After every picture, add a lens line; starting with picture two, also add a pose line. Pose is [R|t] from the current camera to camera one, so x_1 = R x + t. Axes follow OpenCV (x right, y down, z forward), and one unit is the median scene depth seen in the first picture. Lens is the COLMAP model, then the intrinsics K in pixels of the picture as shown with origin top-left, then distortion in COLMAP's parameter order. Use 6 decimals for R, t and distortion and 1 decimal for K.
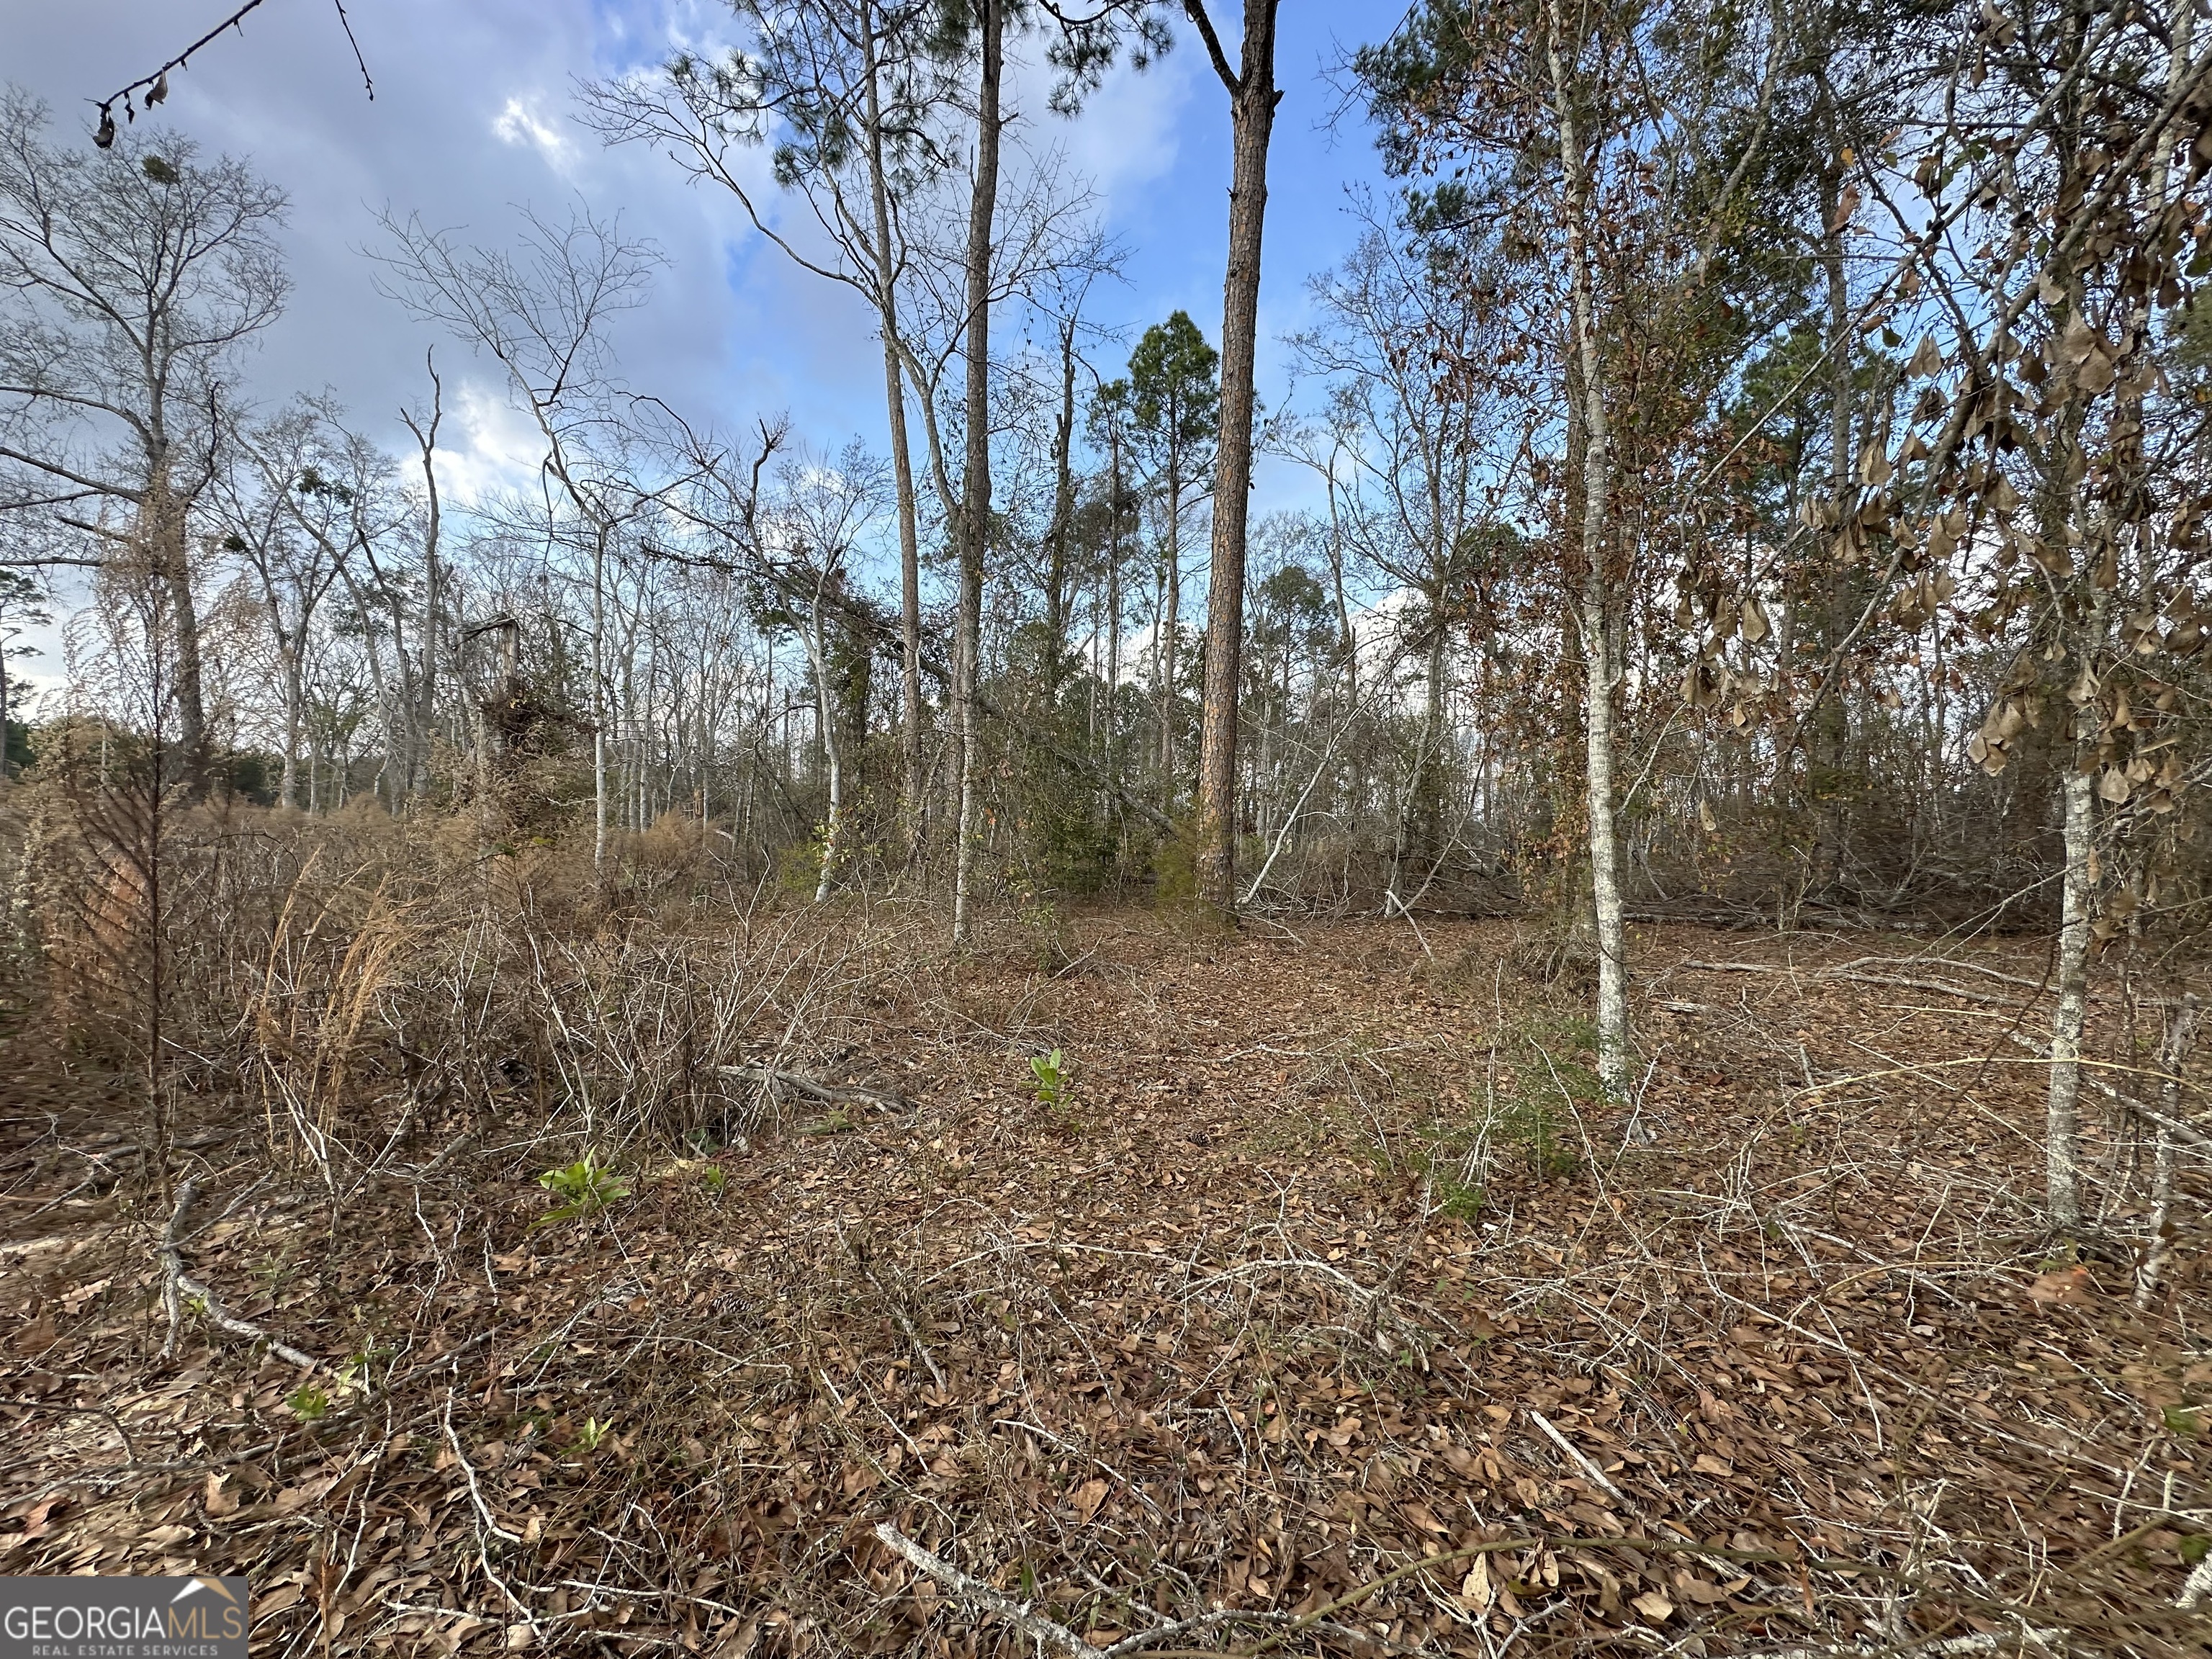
lens RADIAL K [[883.0, 0, 1106.8], [0, 883.0, 827.8], [0, 0, 1]] dist [-0.001449, 0.000944]
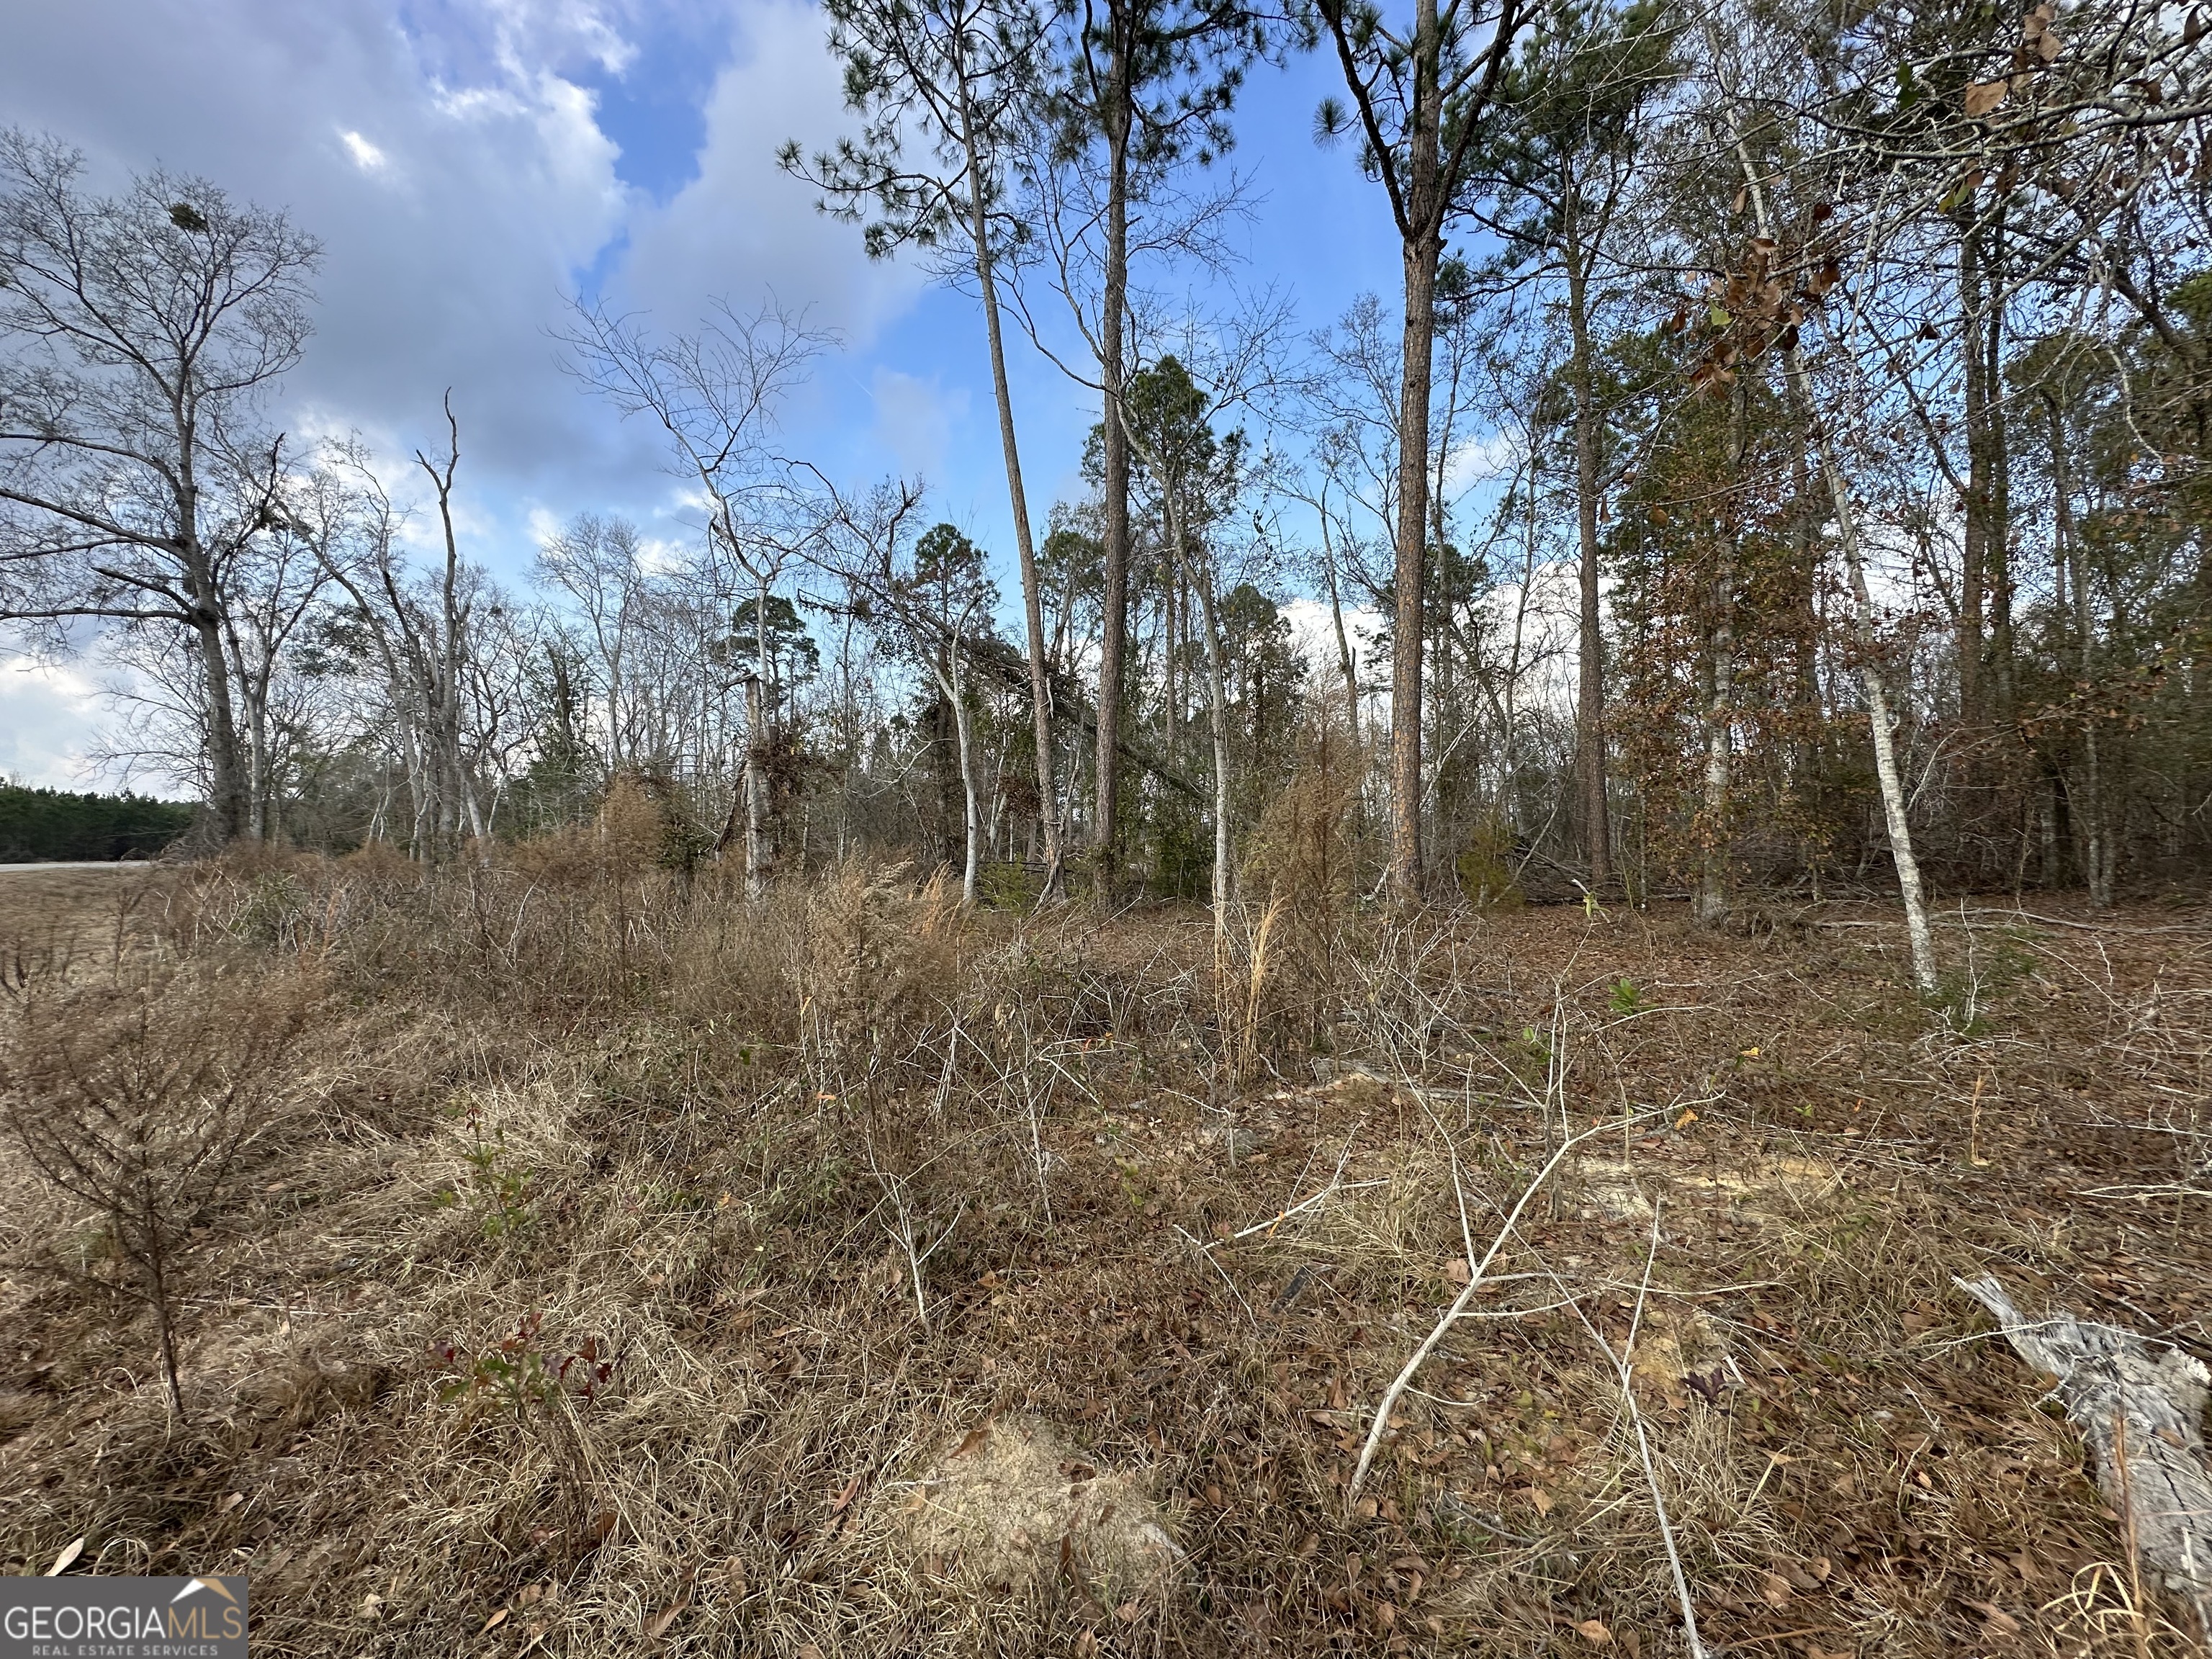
lens RADIAL K [[883.0, 0, 1109.2], [0, 883.0, 828.1], [0, 0, 1]] dist [-0.001449, 0.000944]
pose [[0.995280, -0.039434, 0.088674, -0.180552], [0.040787, 0.999077, -0.013494, -0.004534], [-0.088060, 0.017047, 0.995969, -0.078067]]
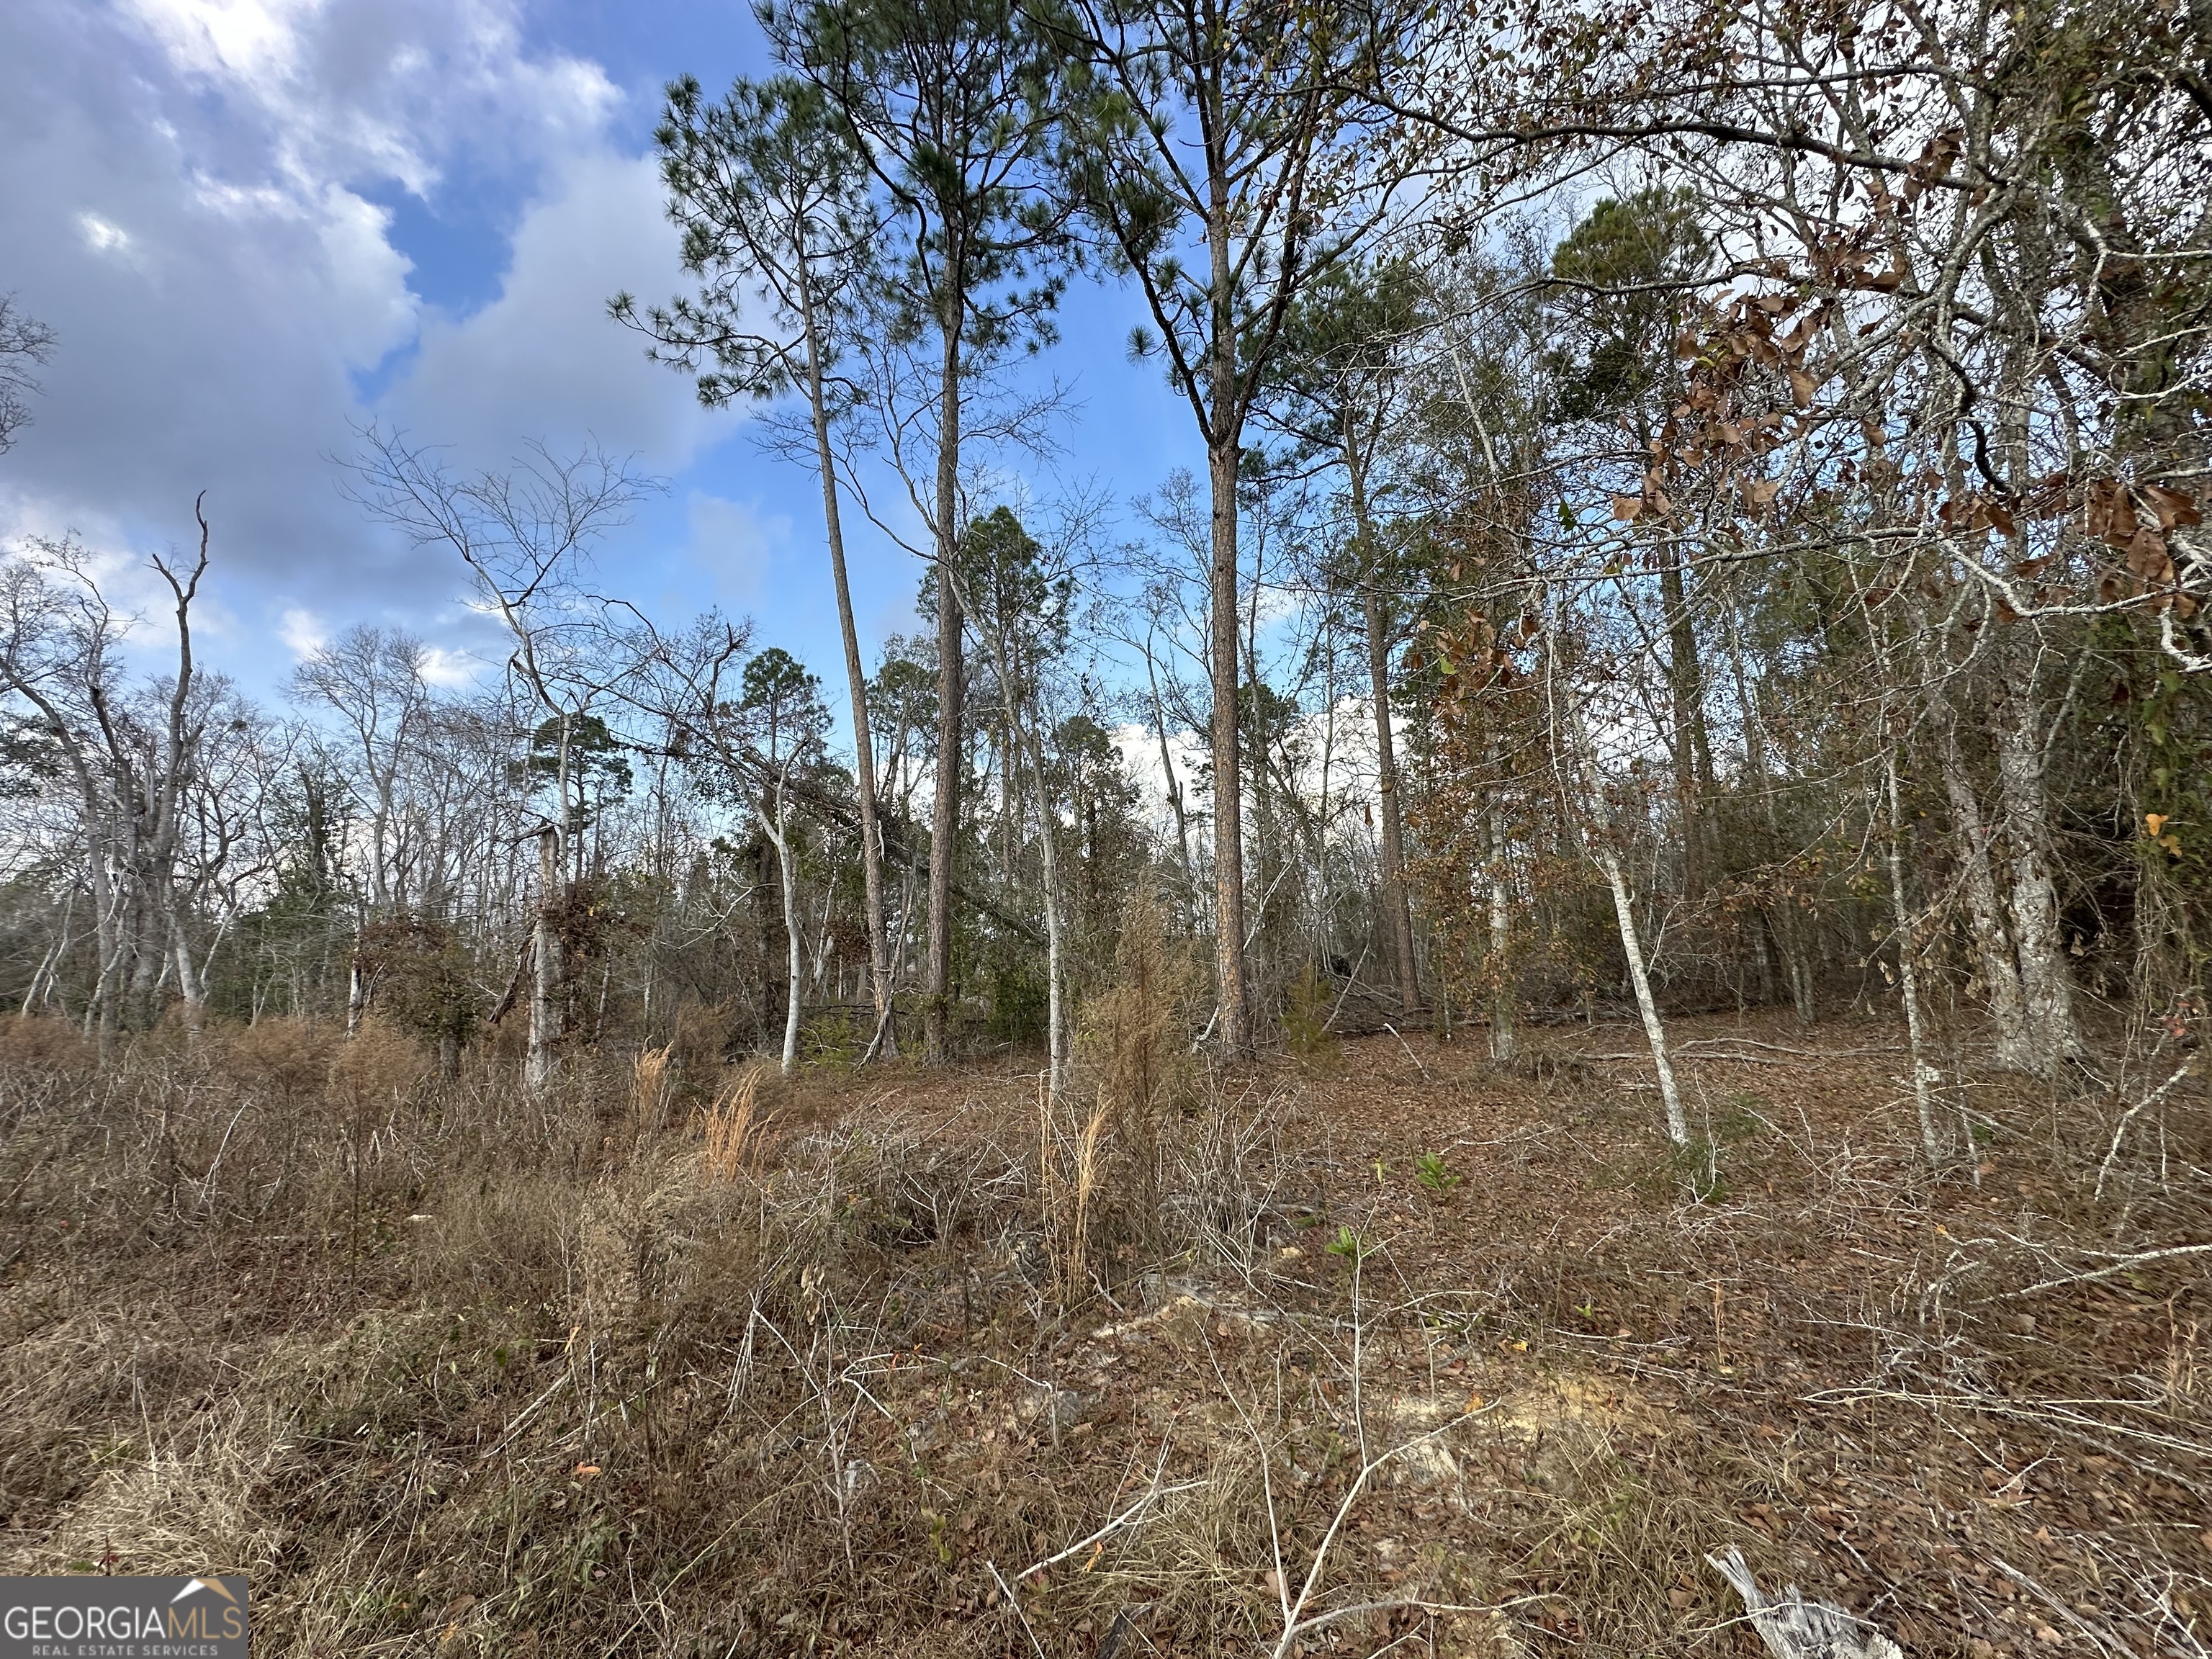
lens RADIAL K [[883.0, 0, 1106.9], [0, 883.0, 830.1], [0, 0, 1]] dist [-0.001449, 0.000944]
pose [[0.962508, -0.026898, 0.269917, -0.176722], [0.065476, 0.988686, -0.134957, -0.026277], [-0.263233, 0.147571, 0.953379, -0.082574]]
